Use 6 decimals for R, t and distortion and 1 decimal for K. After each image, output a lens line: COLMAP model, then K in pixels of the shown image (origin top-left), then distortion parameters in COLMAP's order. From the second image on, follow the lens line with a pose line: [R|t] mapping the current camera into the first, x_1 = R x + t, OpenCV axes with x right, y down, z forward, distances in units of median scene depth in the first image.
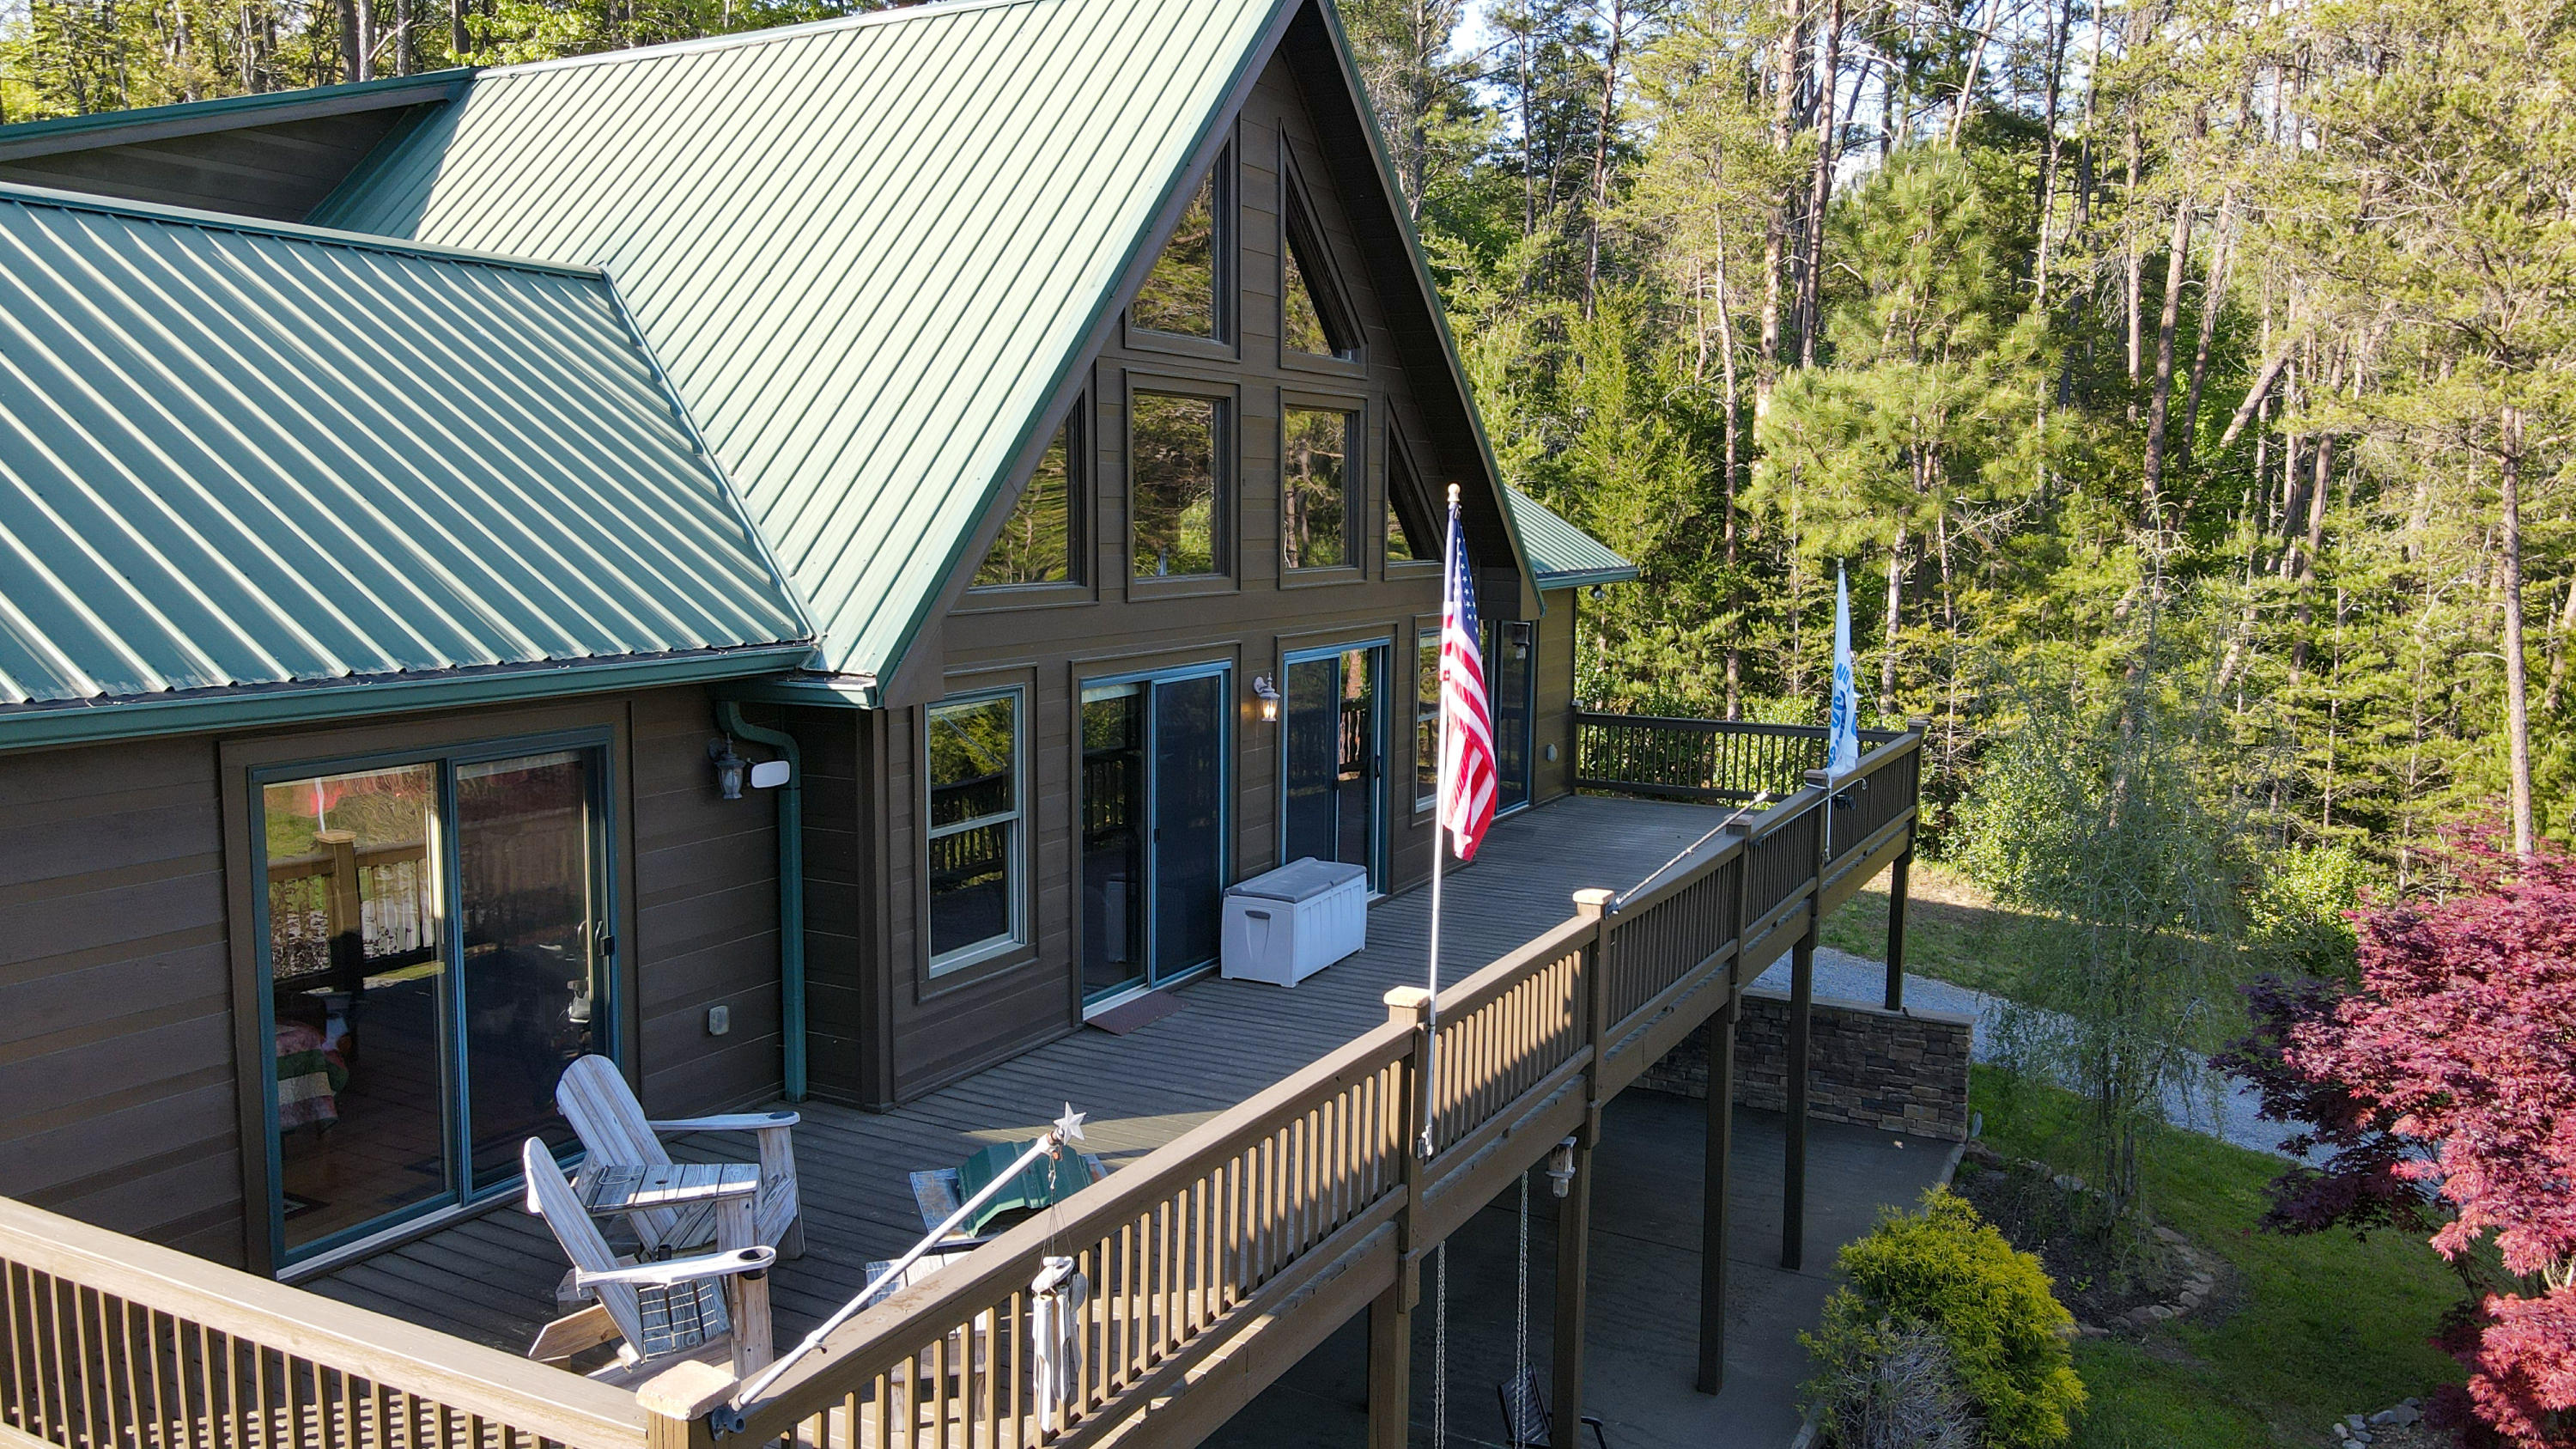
lens RADIAL K [[1927.2, 0, 1296.9], [0, 1927.2, 719.3], [0, 0, 1]] dist [0.024712, 0.003178]
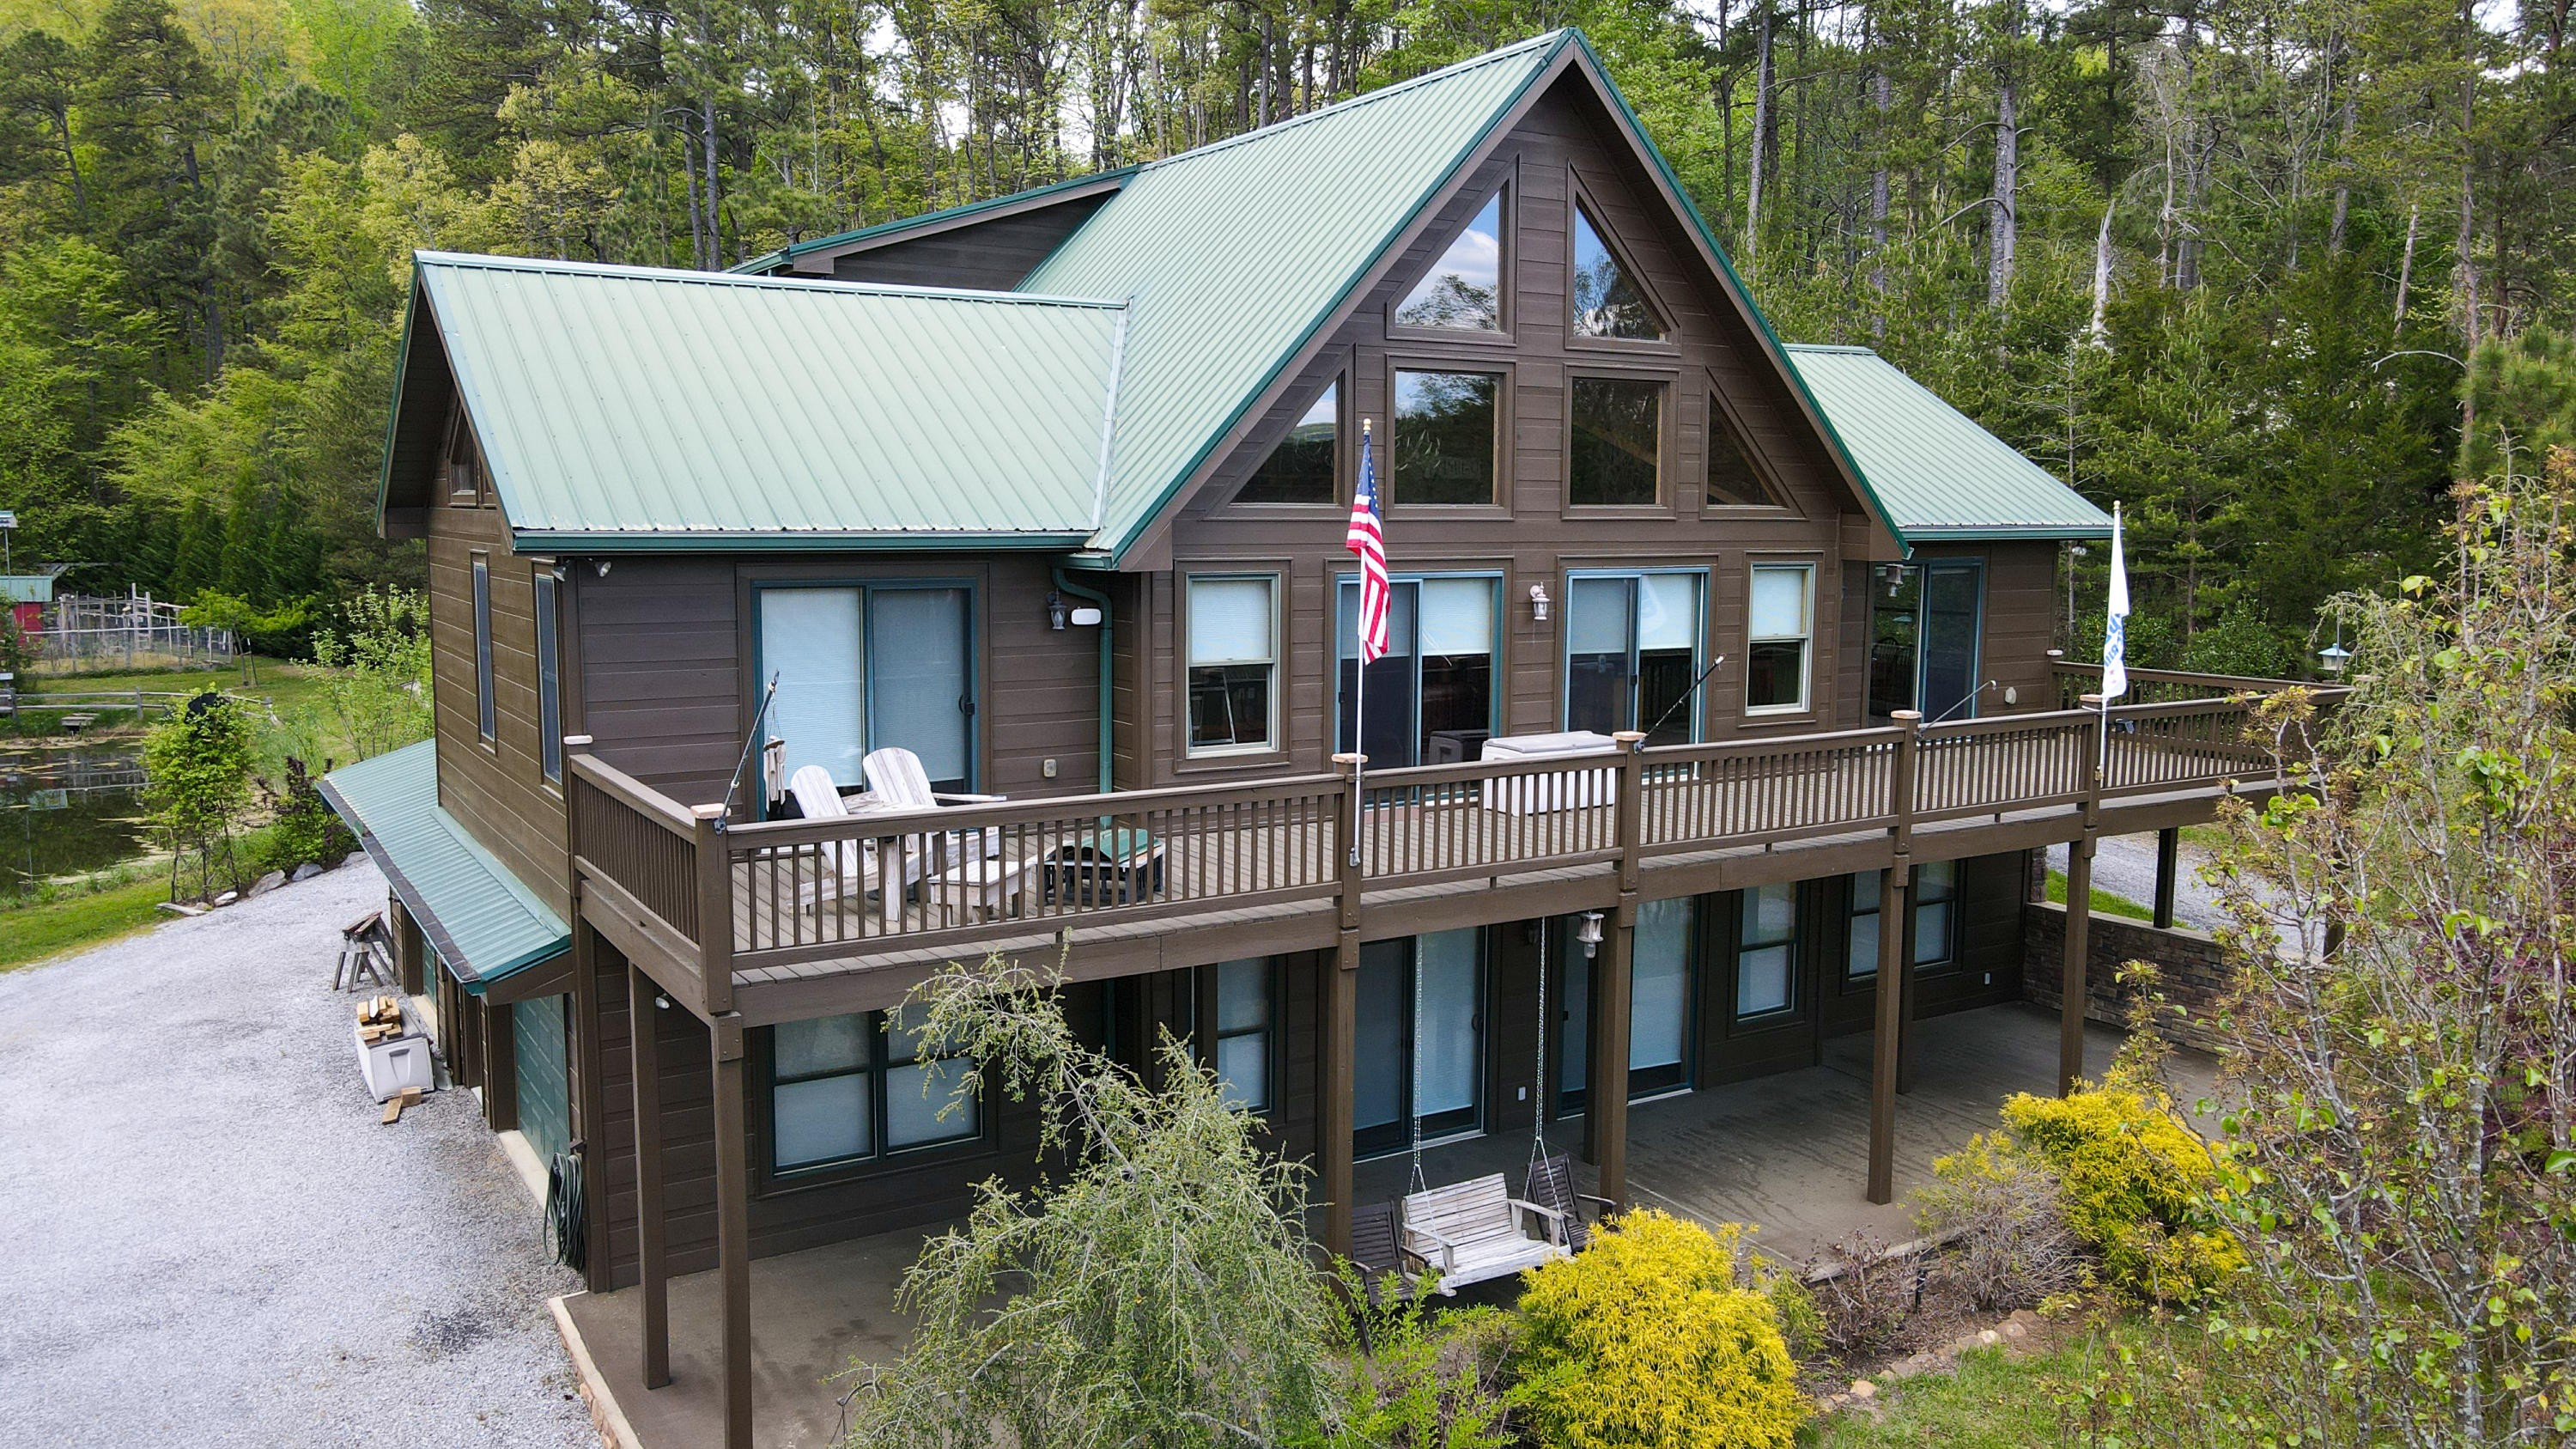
lens RADIAL K [[1927.2, 0, 1280.3], [0, 1927.2, 732.7], [0, 0, 1]] dist [0.024712, 0.003178]
pose [[0.840928, 0.046927, -0.539109, 0.714281], [-0.054740, 0.998499, 0.001530, 0.111123], [0.538372, 0.028224, 0.842235, -0.250486]]
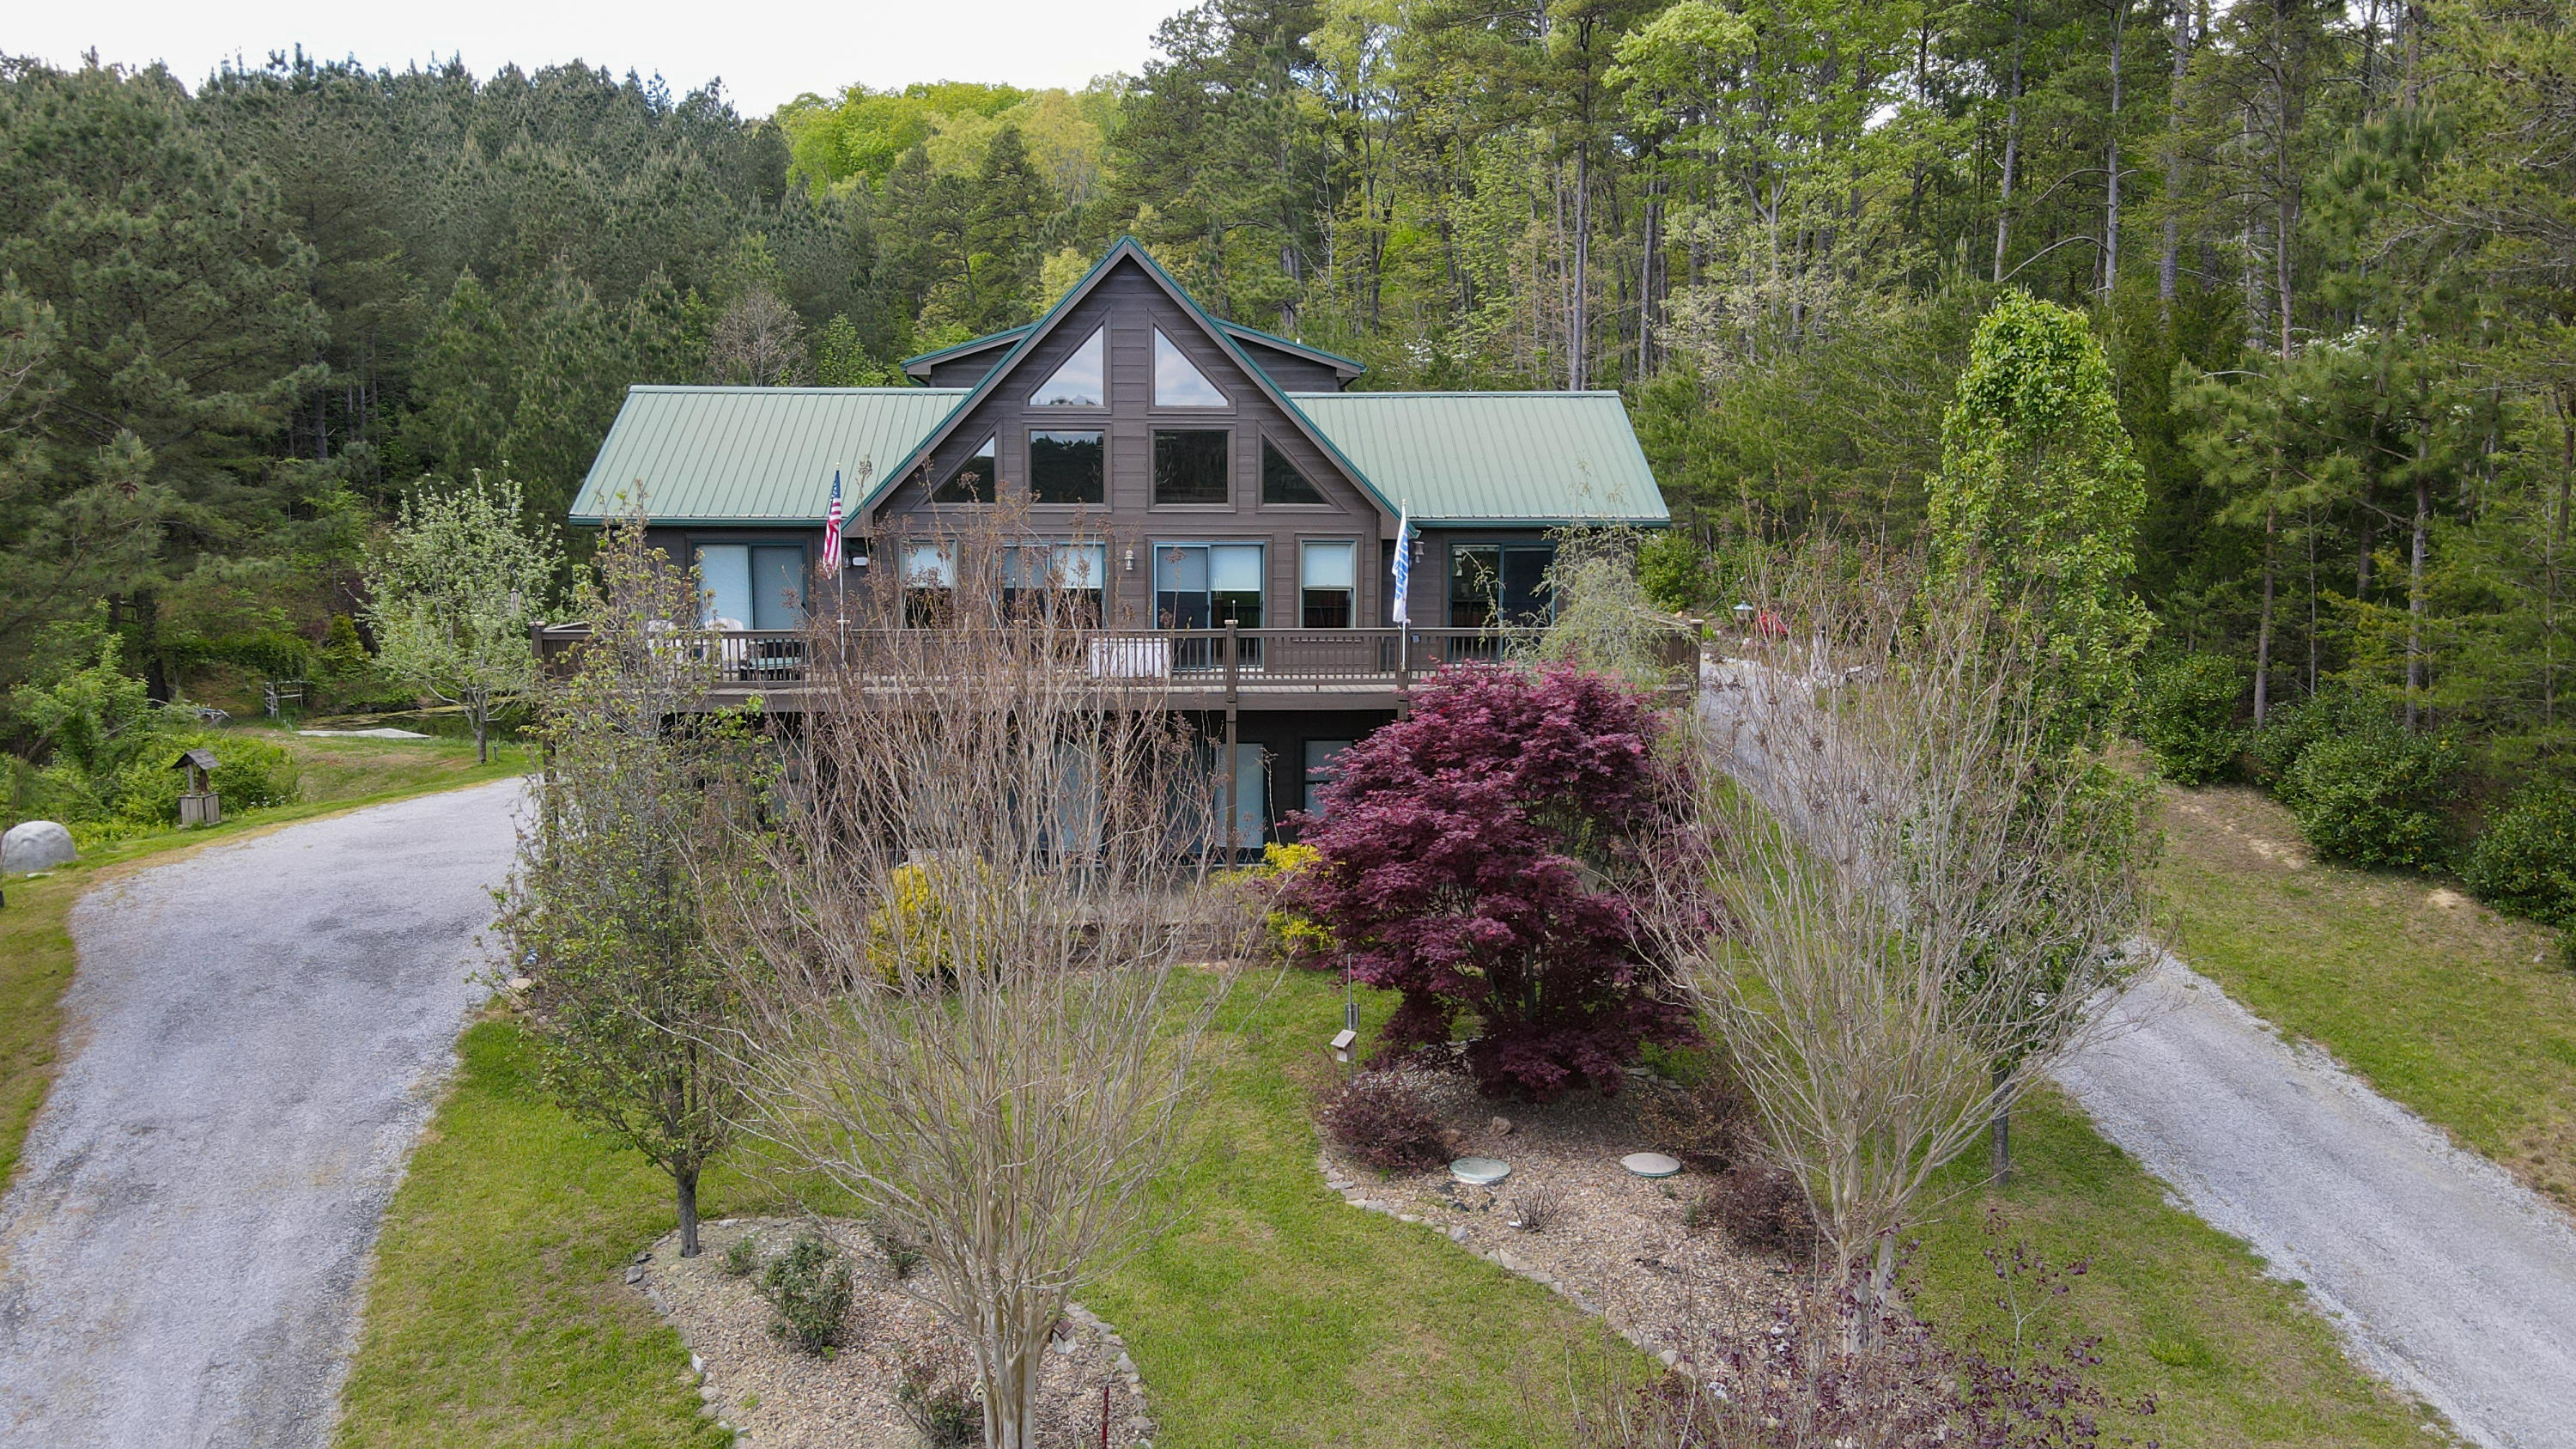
lens RADIAL K [[1927.2, 0, 1281.5], [0, 1927.2, 736.5], [0, 0, 1]] dist [0.024712, 0.003178]
pose [[0.502127, 0.077891, -0.861279, 2.761290], [-0.101247, 0.994381, 0.030902, 0.141564], [0.858847, 0.071685, 0.507192, 0.043958]]
